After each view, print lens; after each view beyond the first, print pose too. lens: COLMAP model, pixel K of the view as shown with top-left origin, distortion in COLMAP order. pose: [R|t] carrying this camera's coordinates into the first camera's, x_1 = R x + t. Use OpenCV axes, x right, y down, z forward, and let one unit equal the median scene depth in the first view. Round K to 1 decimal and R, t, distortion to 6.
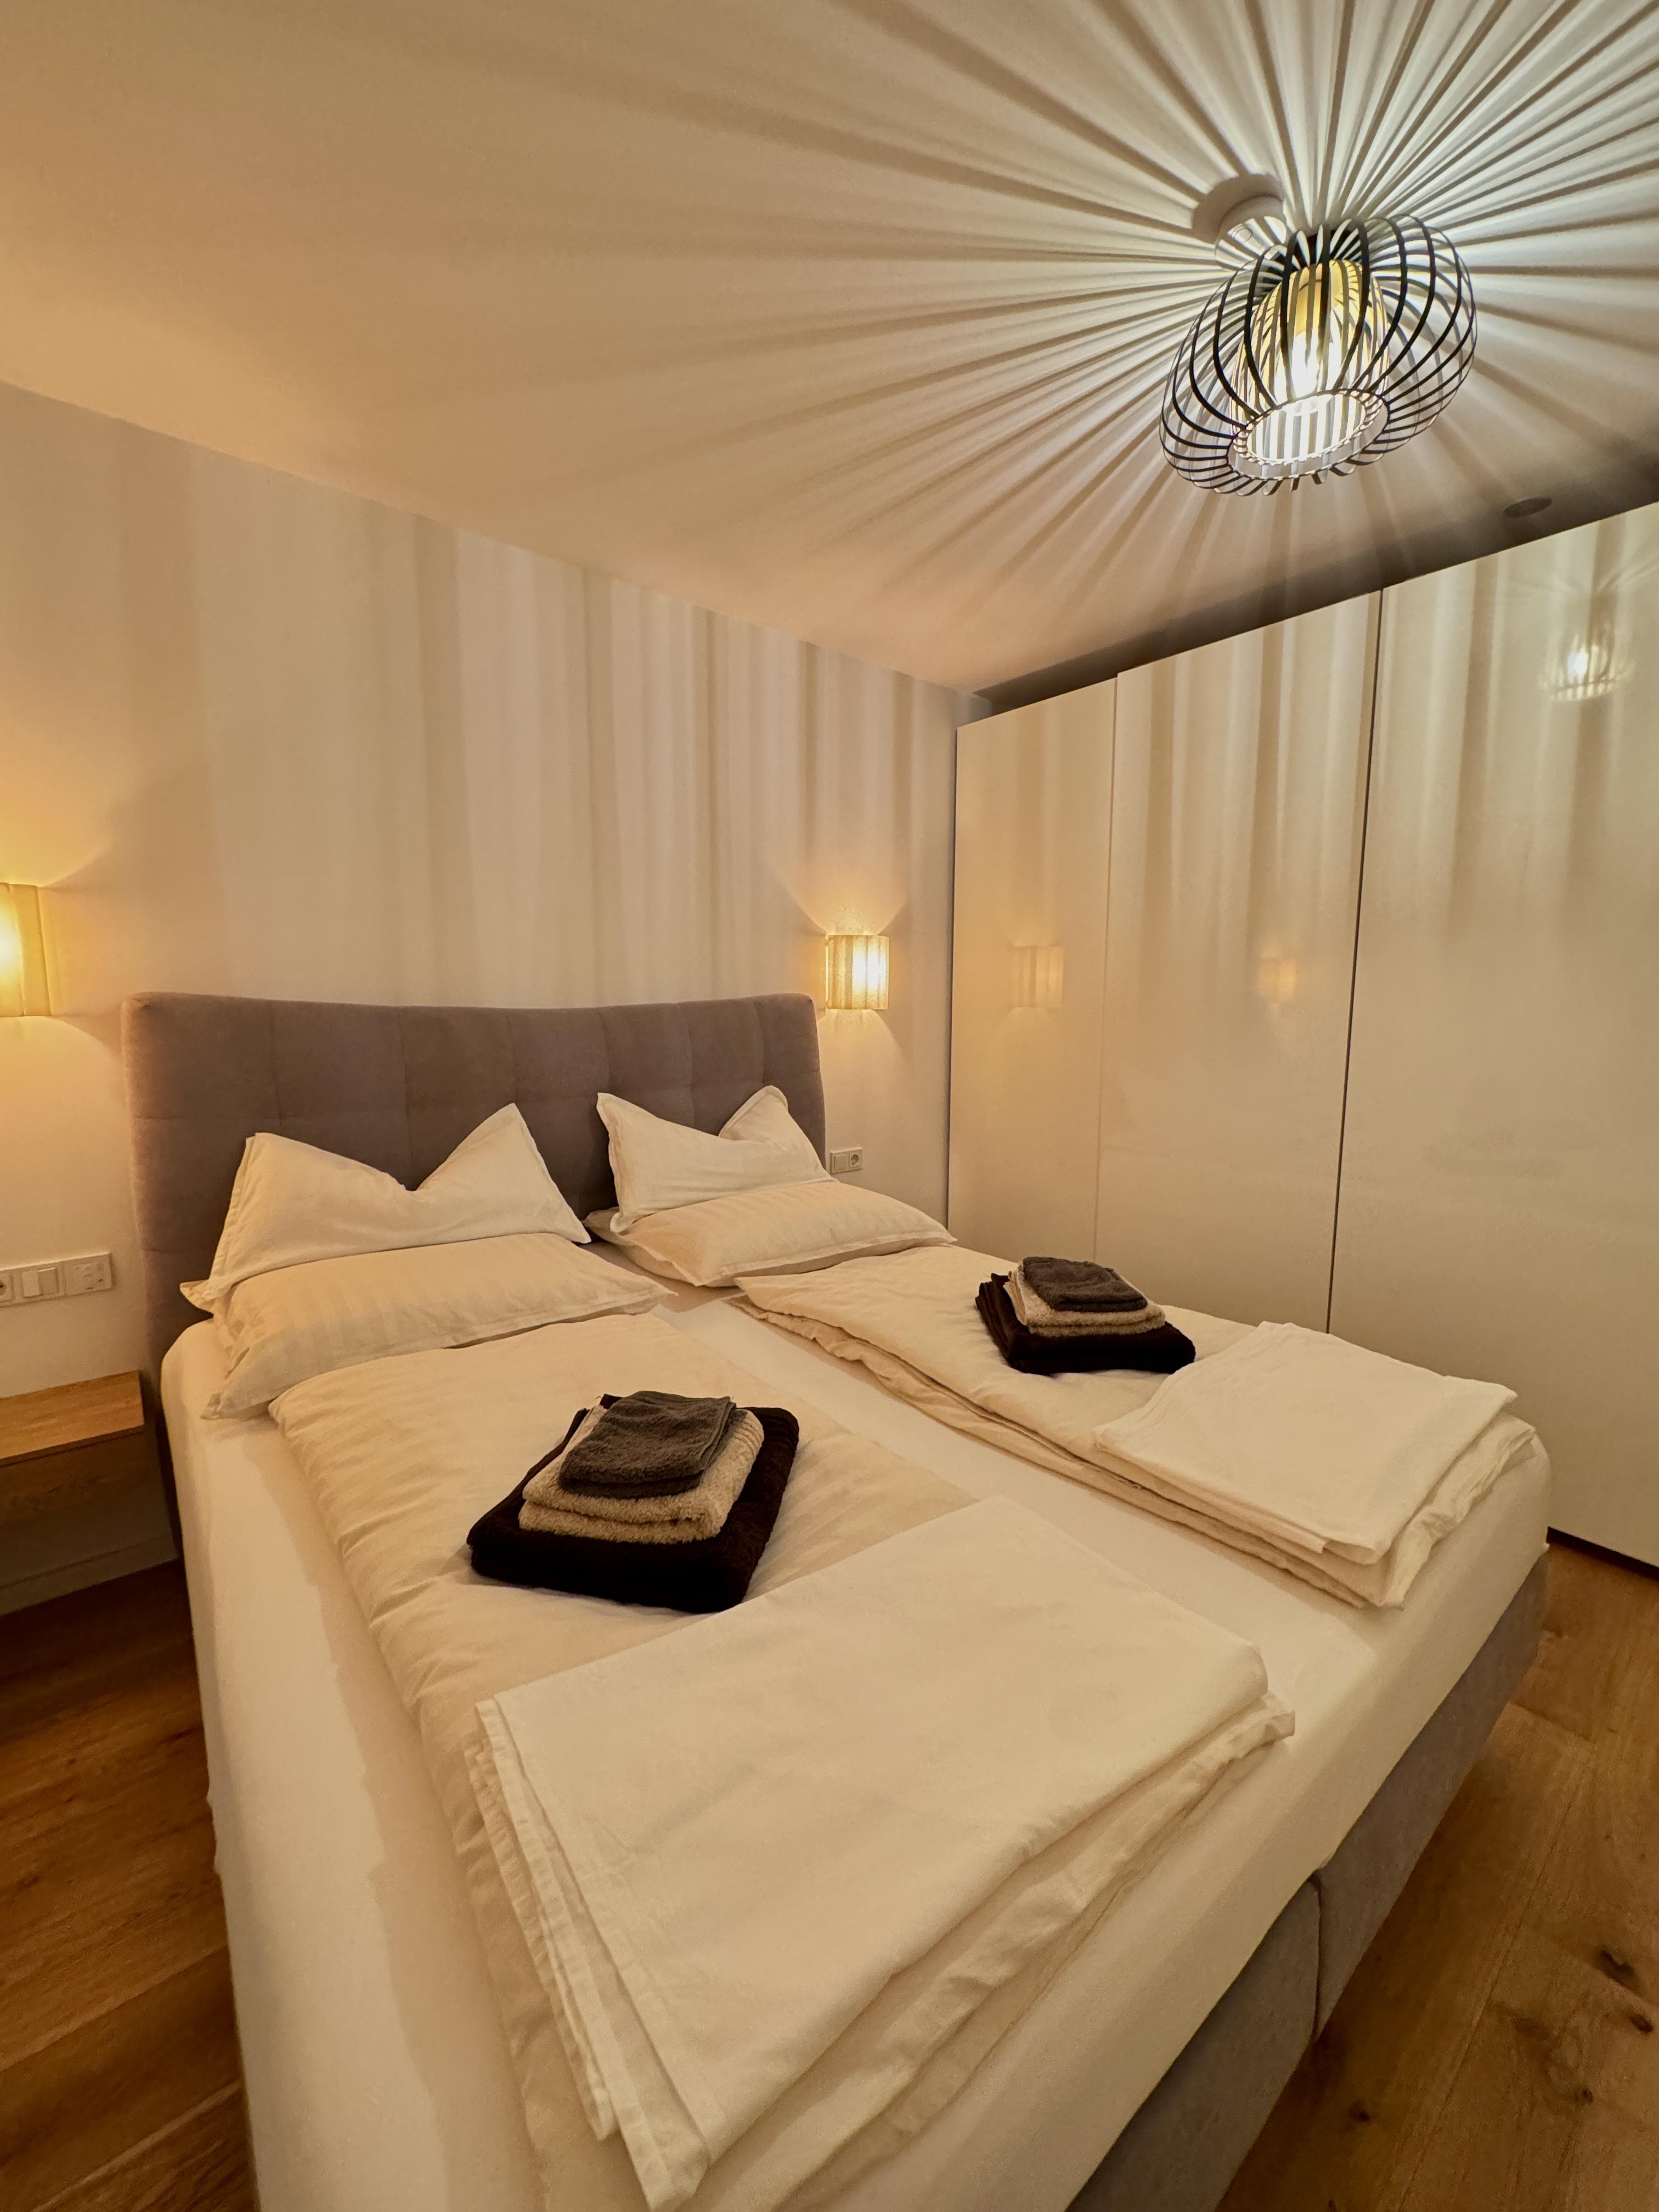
lens RADIAL K [[880.2, 0, 830.8], [0, 880.2, 1105.5], [0, 0, 1]] dist [-0.001407, 0.000411]
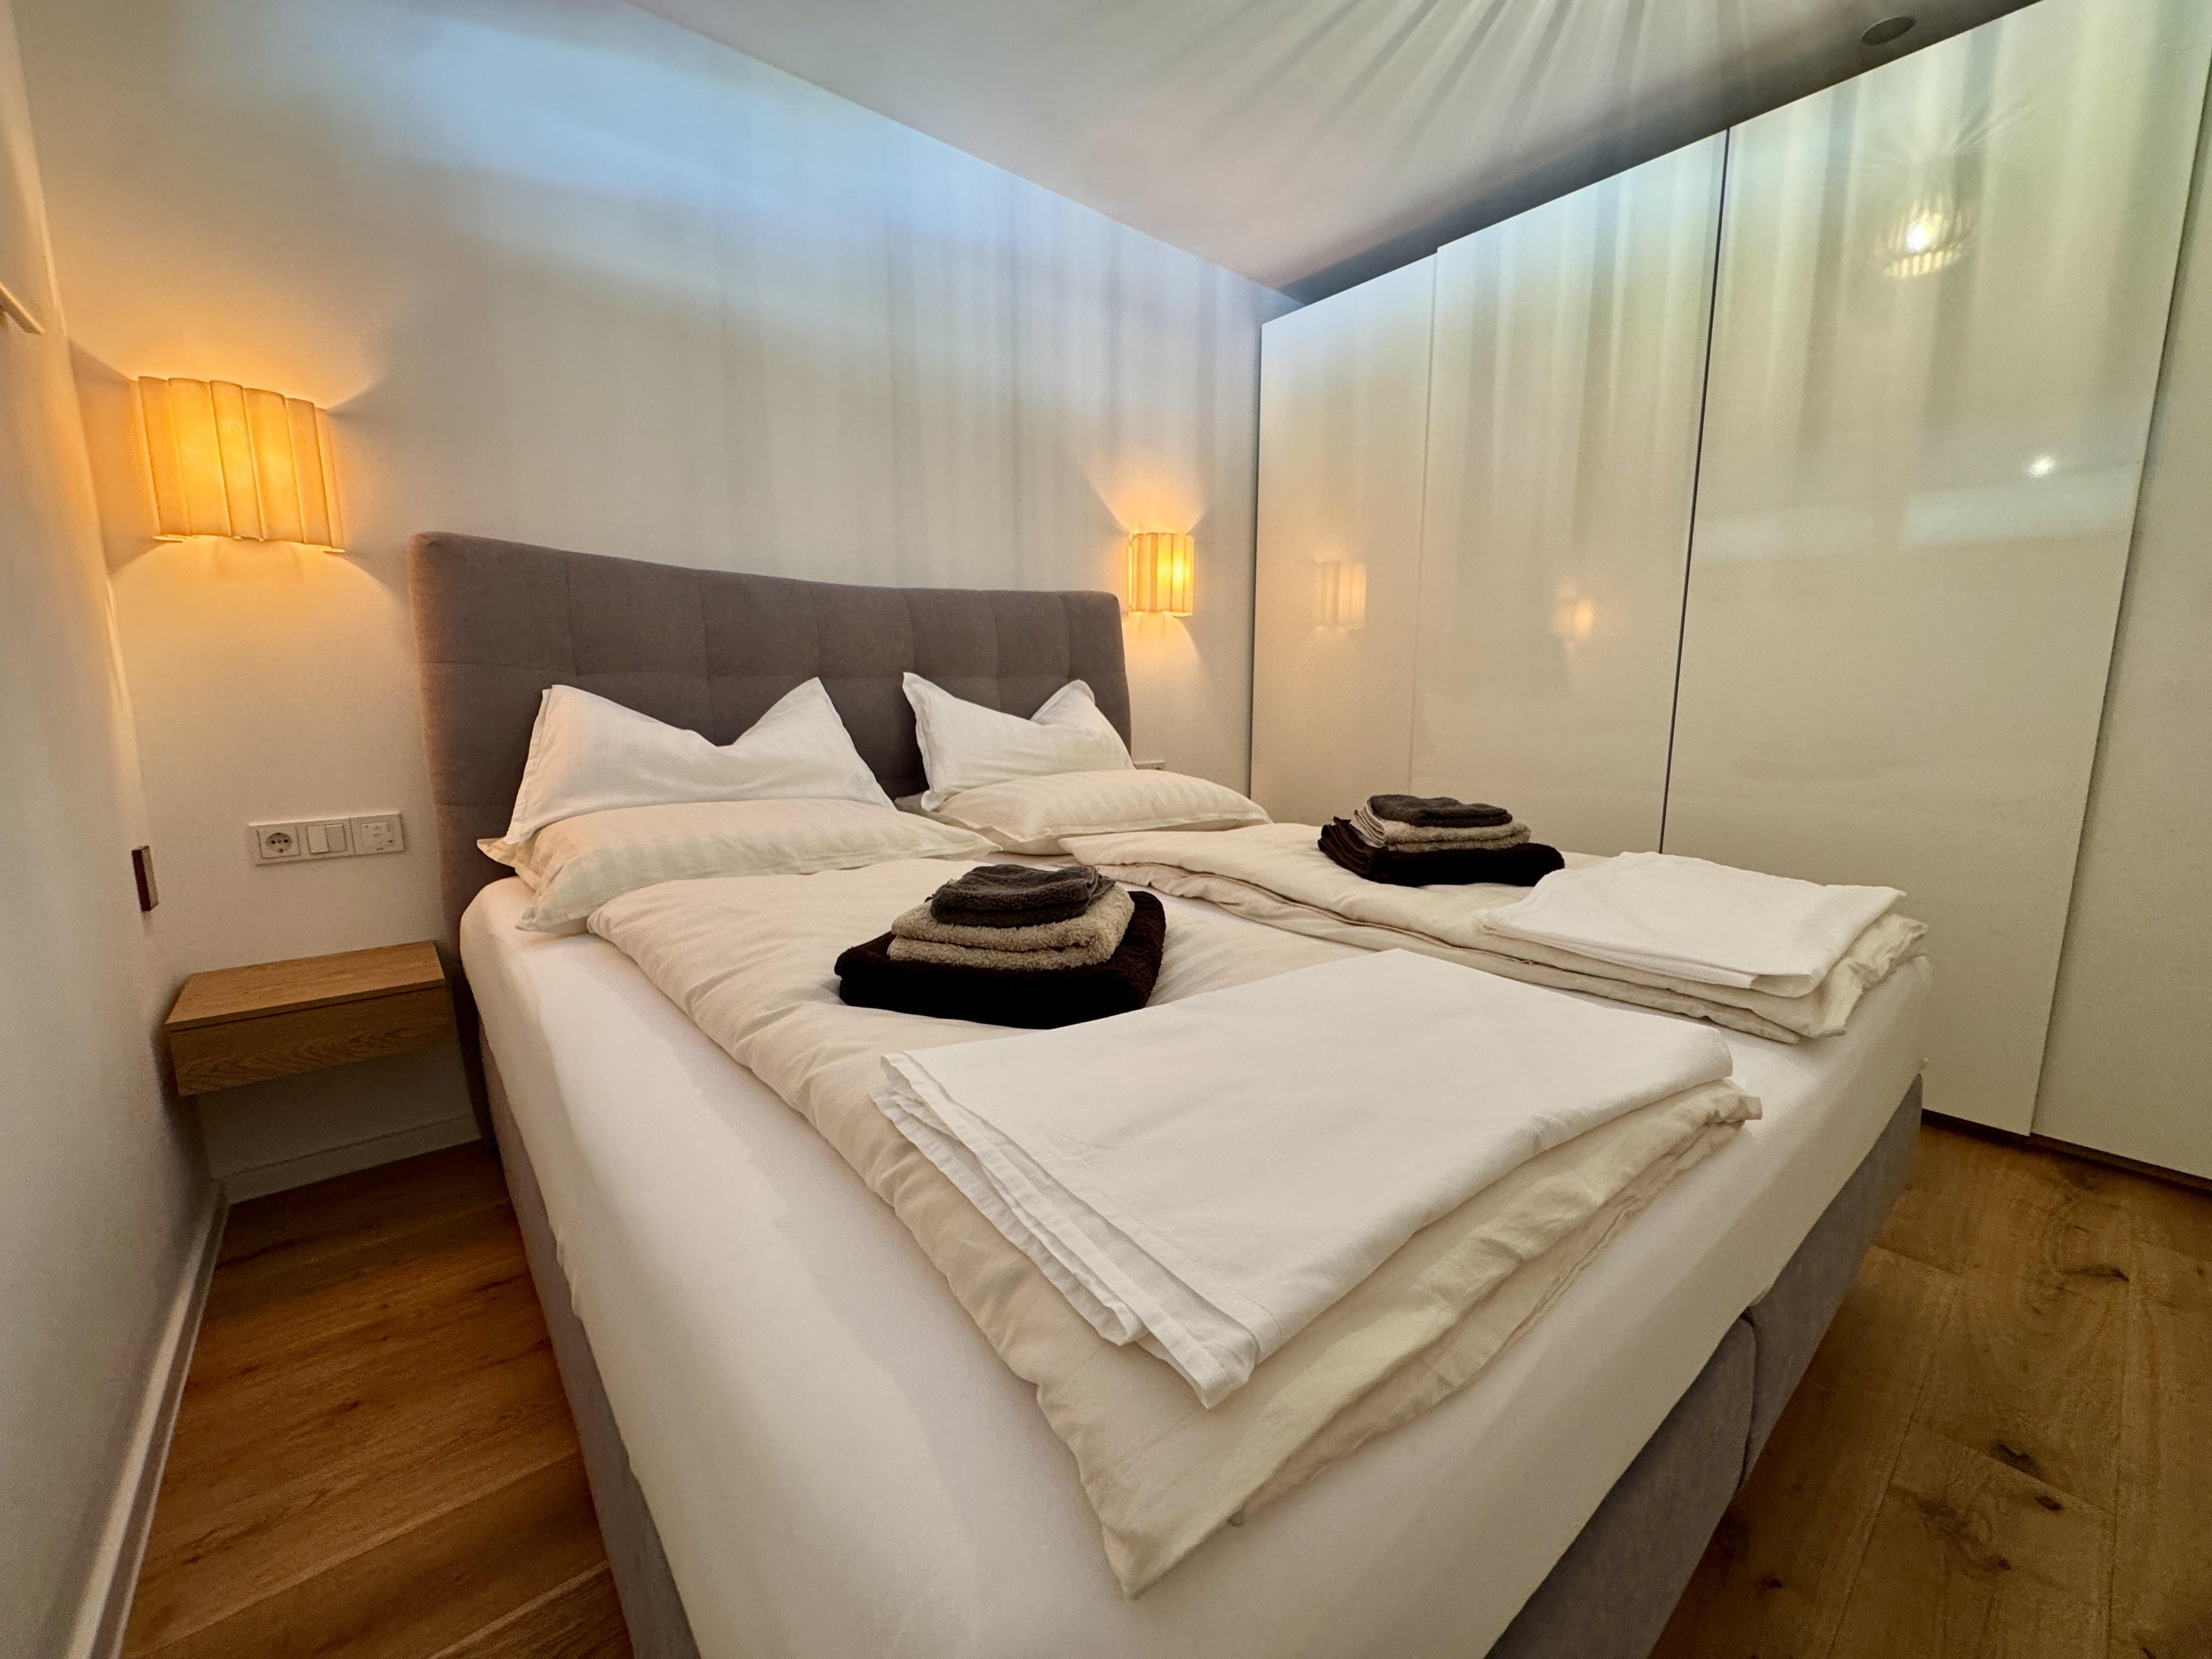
lens RADIAL K [[883.7, 0, 1107.6], [0, 883.7, 825.5], [0, 0, 1]] dist [-0.001706, 0.000028]
pose [[0.999917, -0.005266, 0.011791, -0.088002], [0.004921, 0.999565, 0.029064, 0.201666], [-0.011939, -0.029004, 0.999508, 0.050633]]
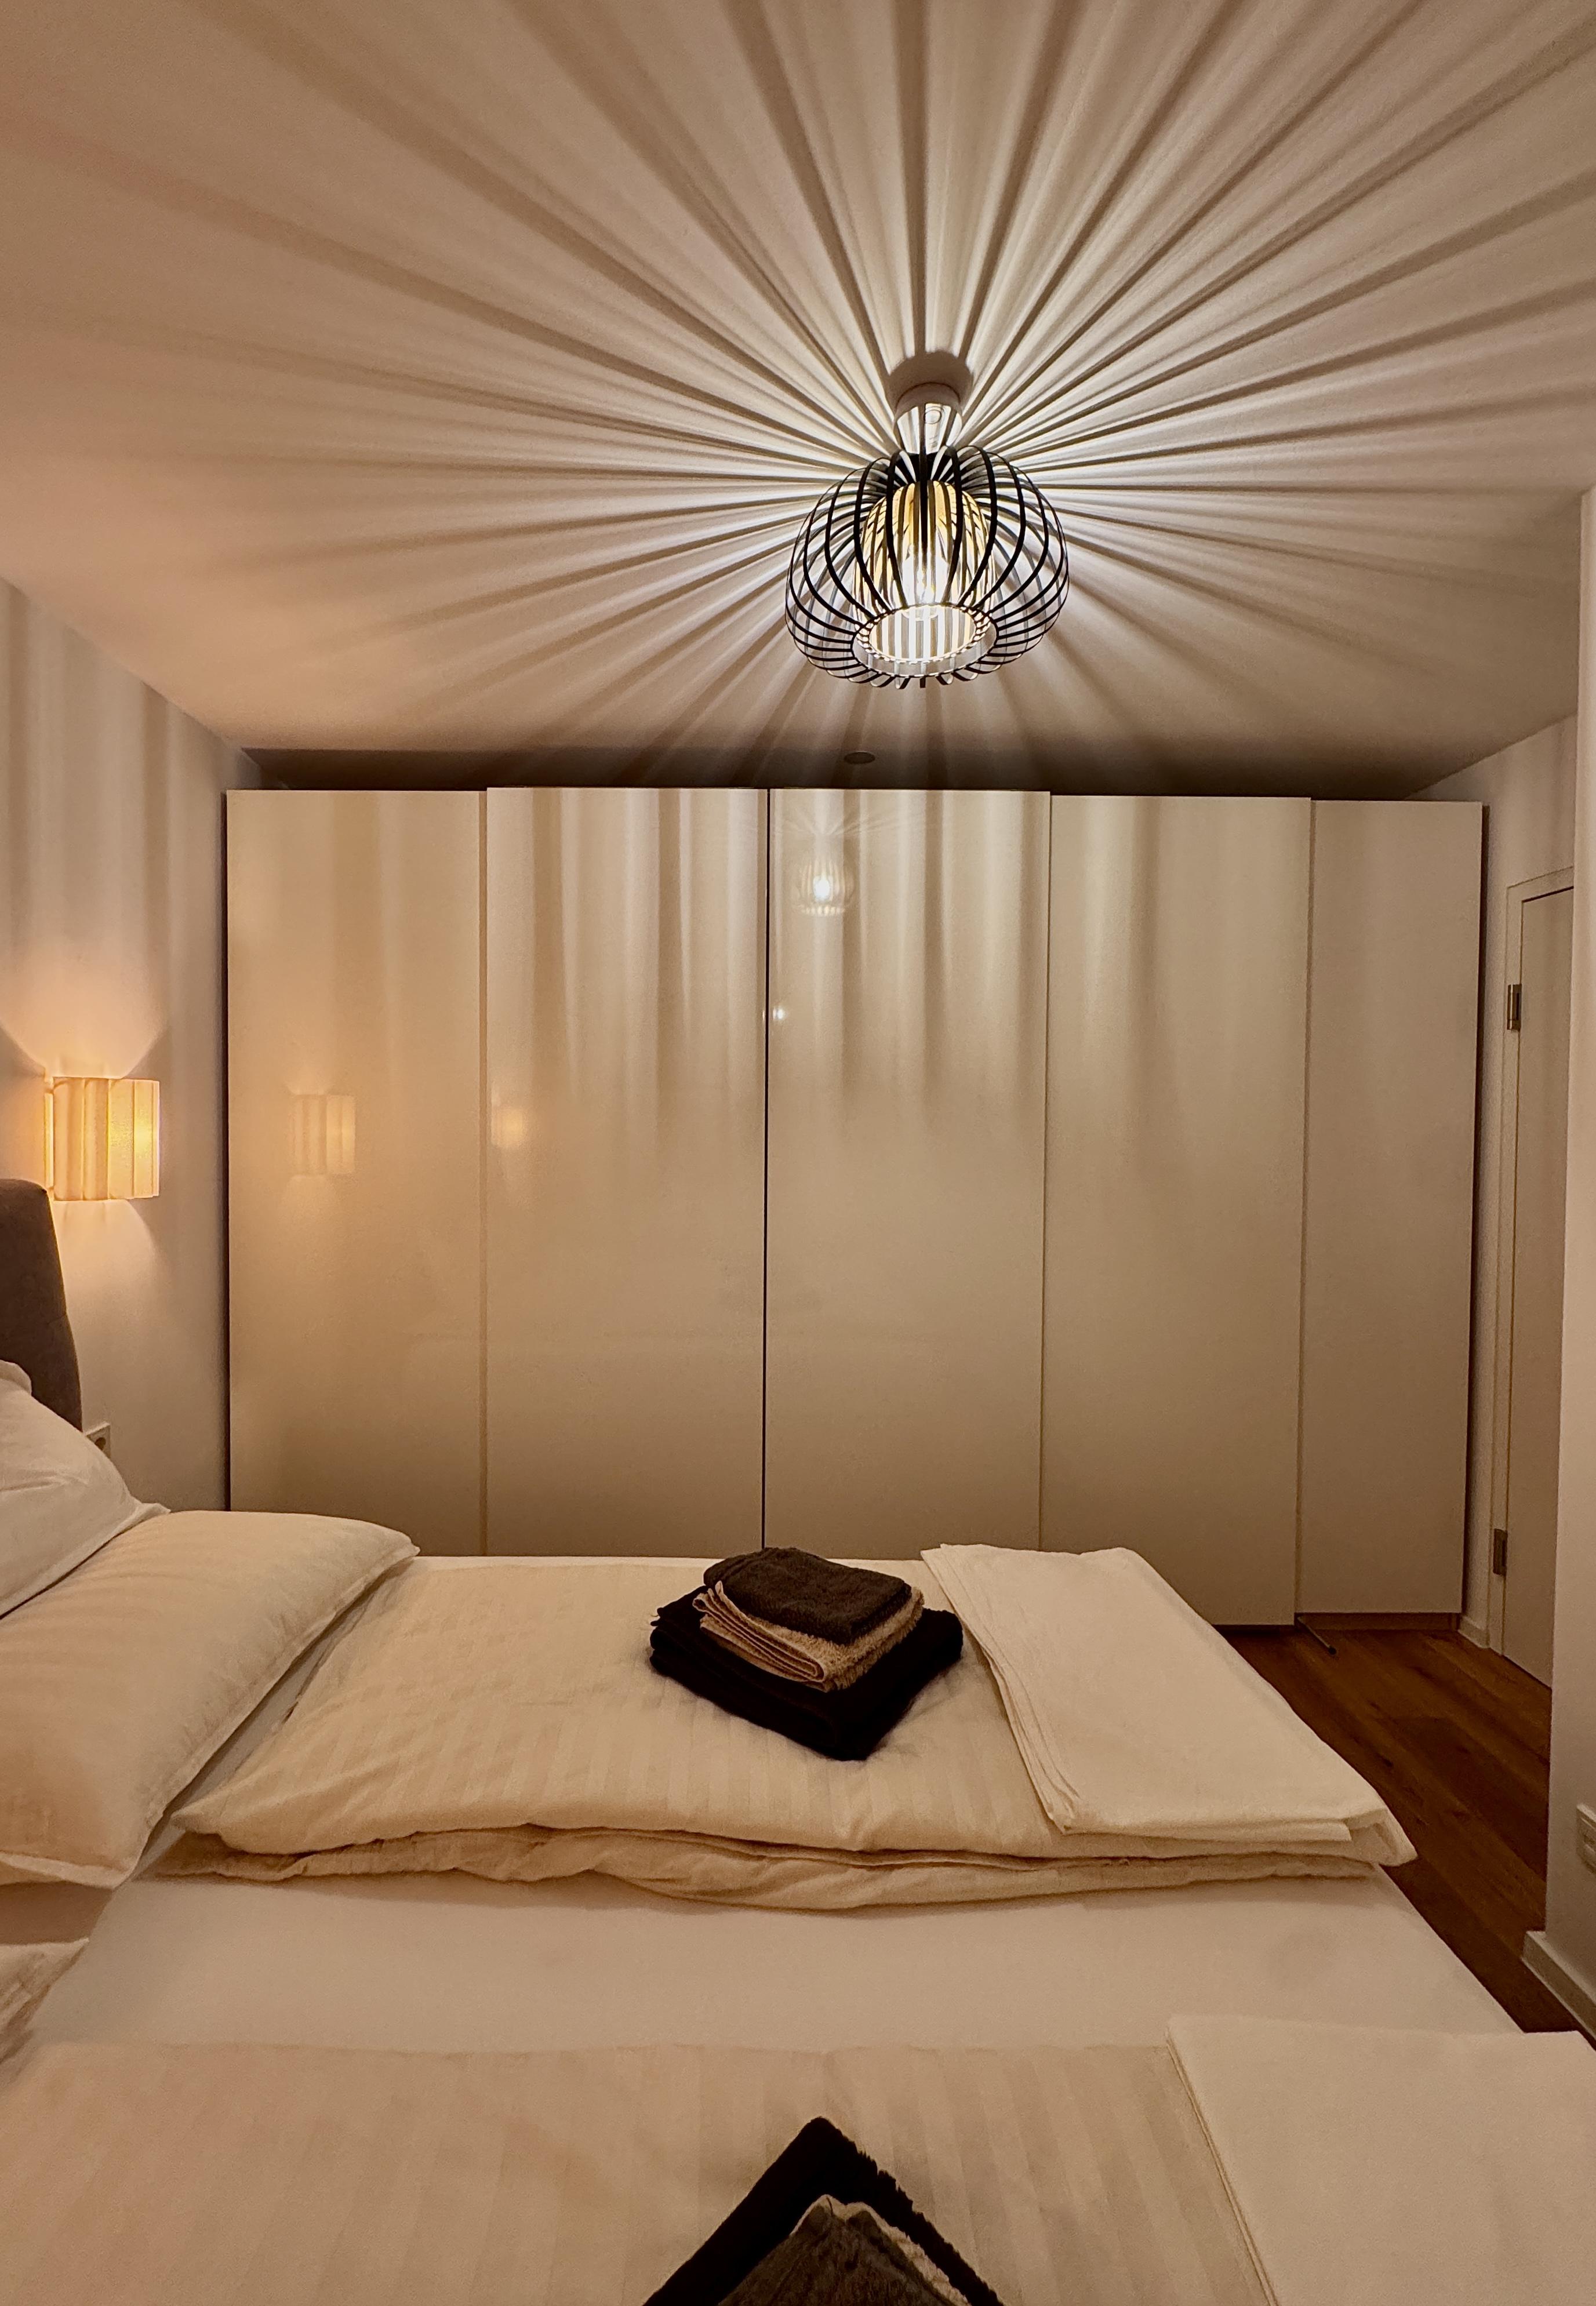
lens RADIAL K [[931.2, 0, 752.8], [0, 931.2, 1146.1], [0, 0, 1]] dist [-0.006048, 0.000087]
pose [[0.633746, -0.015384, 0.773389, -0.386750], [0.090165, 0.994456, -0.054103, -0.147195], [-0.768269, 0.104020, 0.631619, 0.522138]]
